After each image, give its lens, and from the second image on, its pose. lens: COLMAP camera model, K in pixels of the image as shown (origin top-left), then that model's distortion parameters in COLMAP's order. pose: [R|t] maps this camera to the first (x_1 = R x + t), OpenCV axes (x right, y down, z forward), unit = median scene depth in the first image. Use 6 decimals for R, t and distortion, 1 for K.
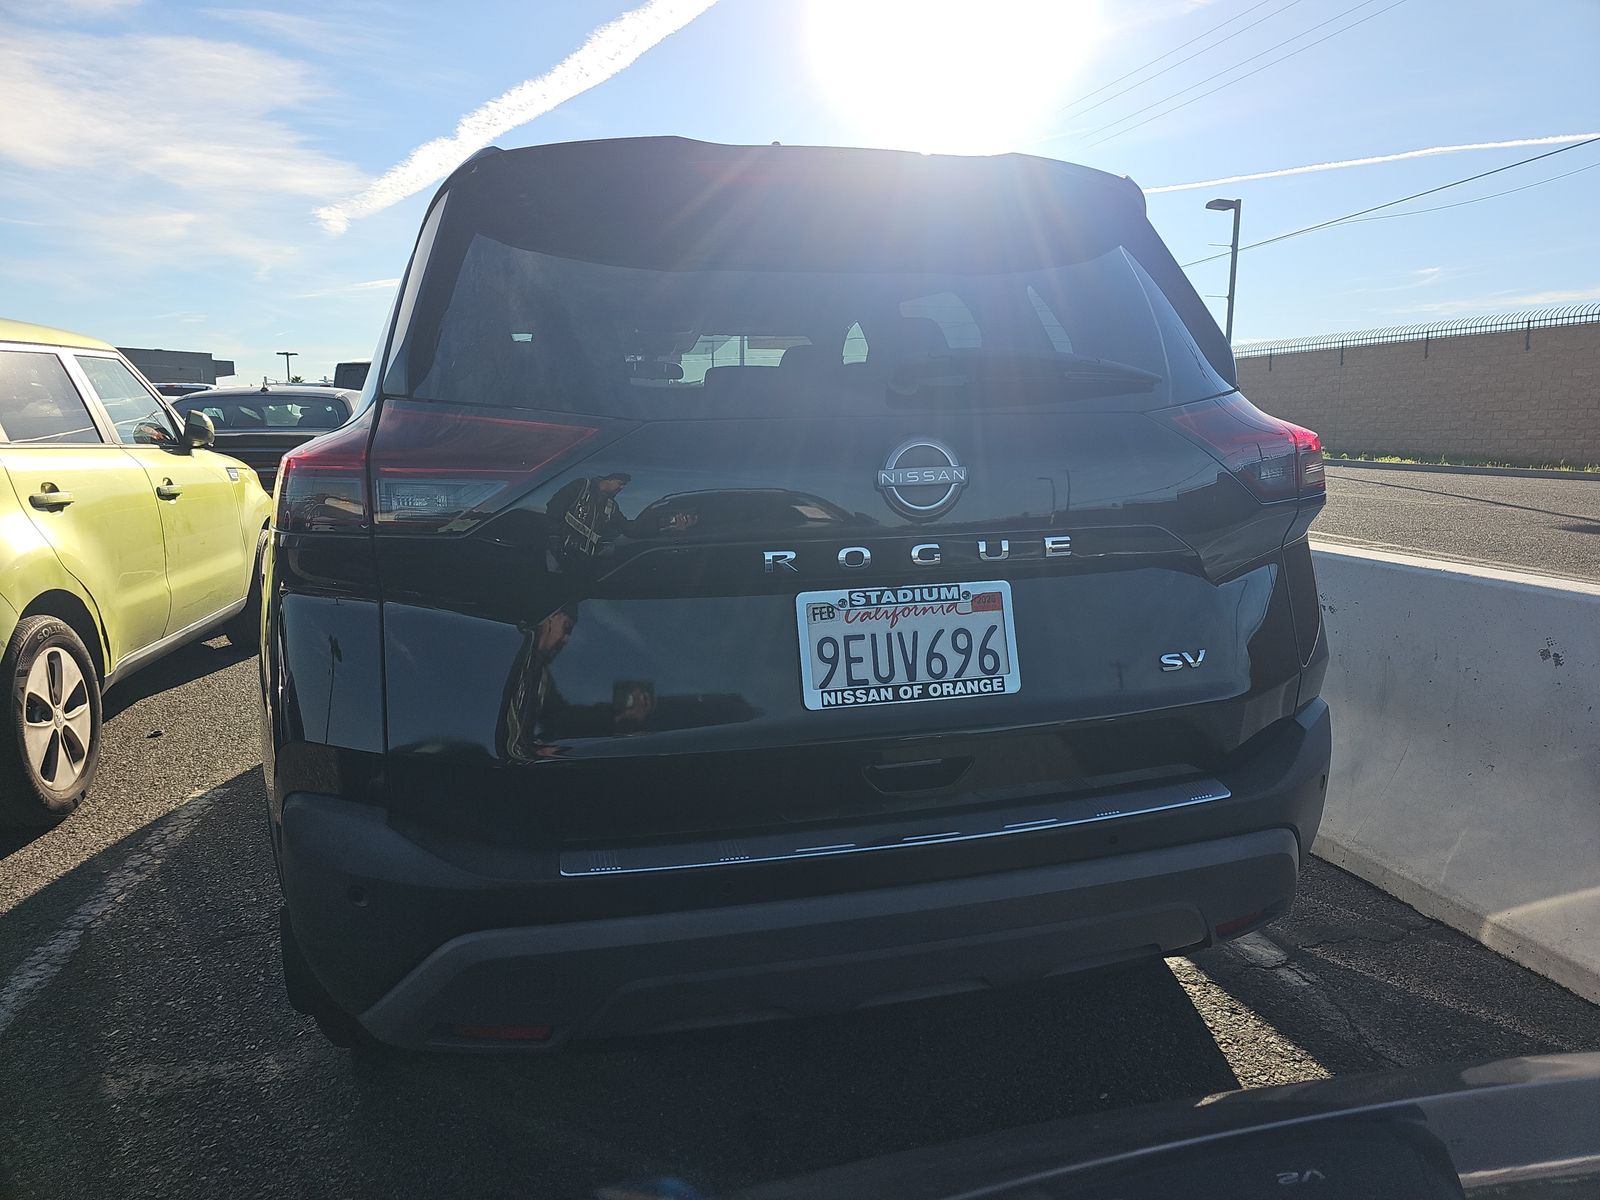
lens RADIAL K [[1077.2, 0, 803.5], [0, 1077.2, 589.9], [0, 0, 1]] dist [0.047896, -0.036418]
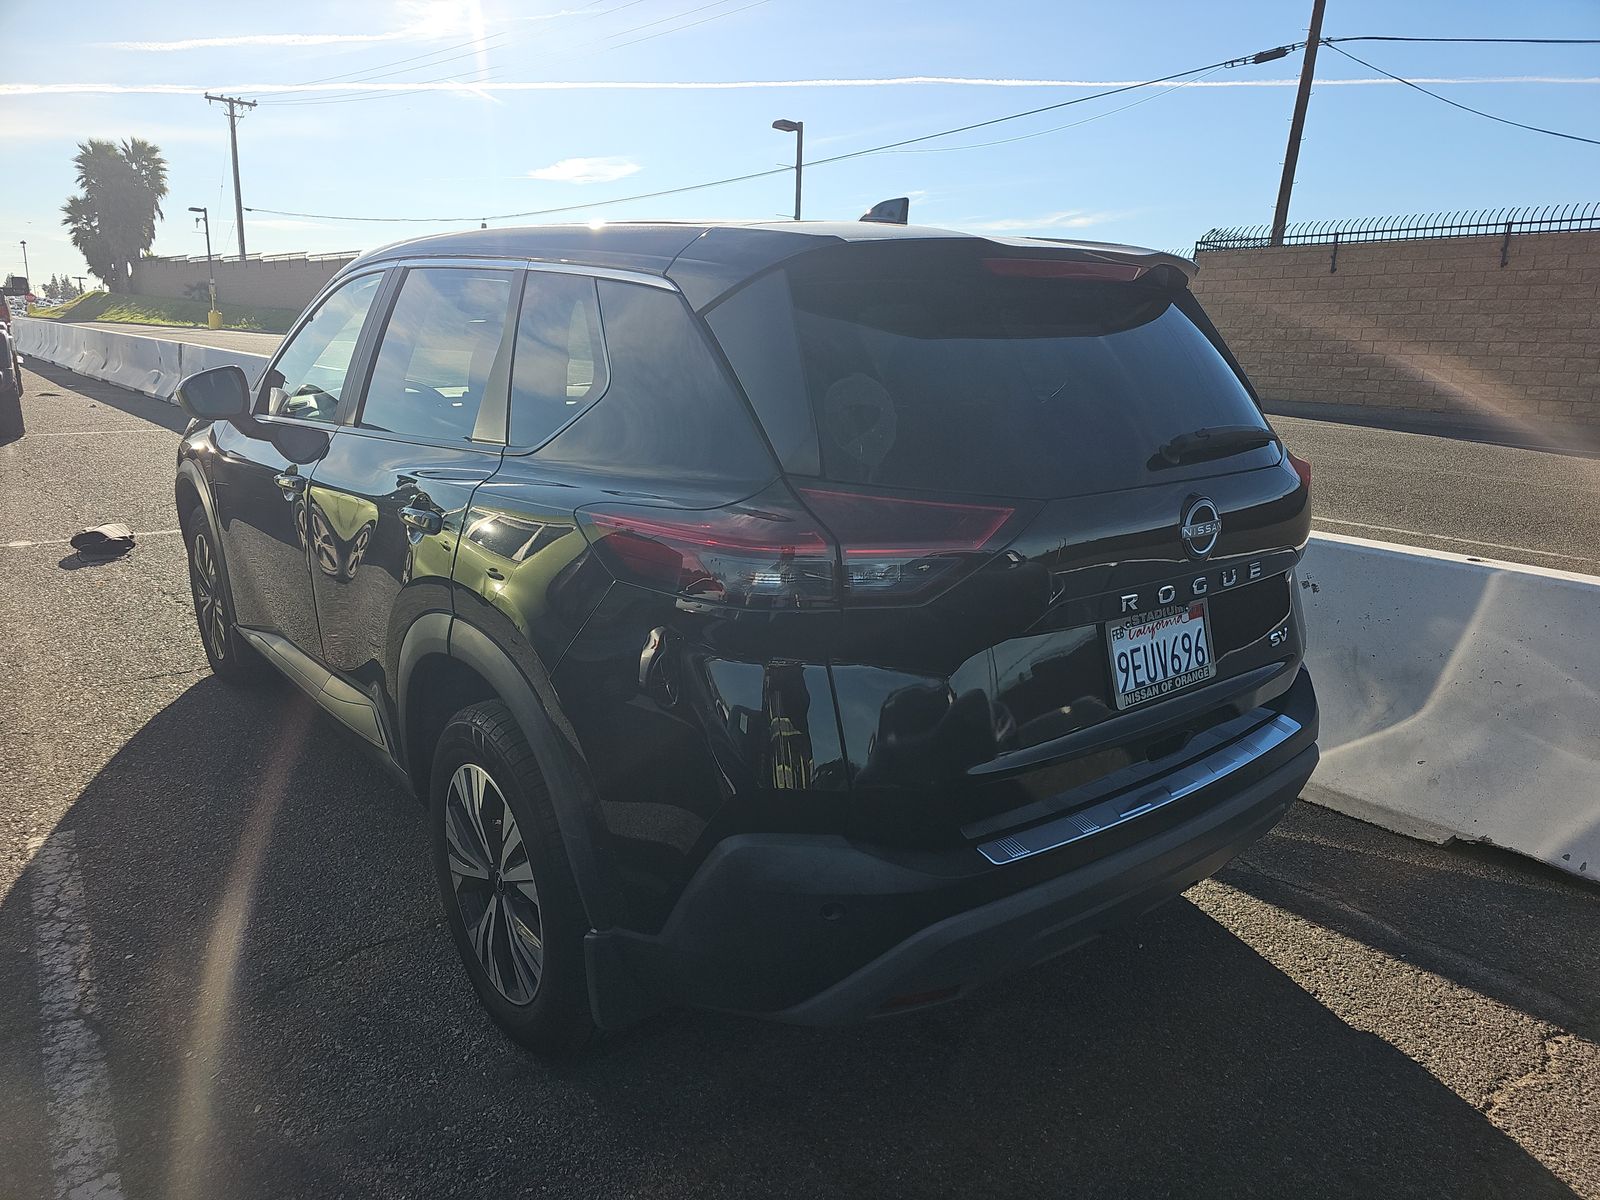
lens RADIAL K [[1077.2, 0, 810.0], [0, 1077.2, 609.1], [0, 0, 1]] dist [0.047896, -0.036418]
pose [[0.907874, -0.085168, 0.410502, -0.840514], [0.039464, 0.992162, 0.118567, -0.175897], [-0.417382, -0.091444, 0.904118, -0.020356]]
